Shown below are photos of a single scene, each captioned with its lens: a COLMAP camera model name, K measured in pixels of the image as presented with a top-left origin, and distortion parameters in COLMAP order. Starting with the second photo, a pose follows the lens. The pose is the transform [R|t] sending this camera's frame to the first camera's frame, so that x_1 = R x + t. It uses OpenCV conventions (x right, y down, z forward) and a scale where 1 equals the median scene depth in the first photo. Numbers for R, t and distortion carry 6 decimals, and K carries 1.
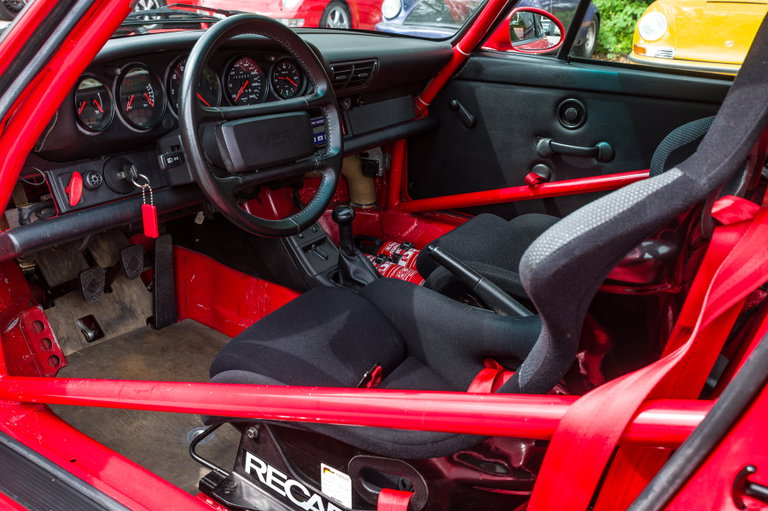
lens RADIAL K [[701.3, 0, 394.3], [0, 701.3, 264.4], [0, 0, 1]] dist [0.044966, -0.013511]
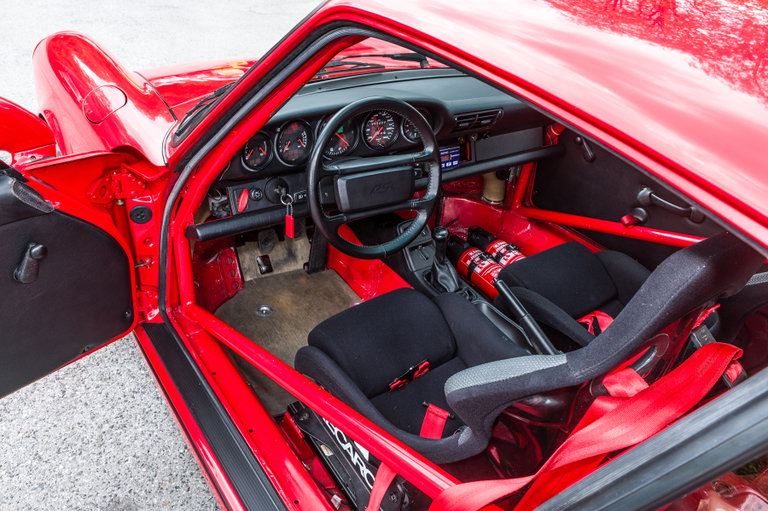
lens RADIAL K [[602.0, 0, 384.1], [0, 602.0, 268.2], [0, 0, 1]] dist [-0.017116, 0.011866]
pose [[0.926413, 0.242366, -0.288129, 0.177760], [-0.192668, 0.962641, 0.190266, -0.215848], [0.323479, -0.120751, 0.938499, -0.083548]]
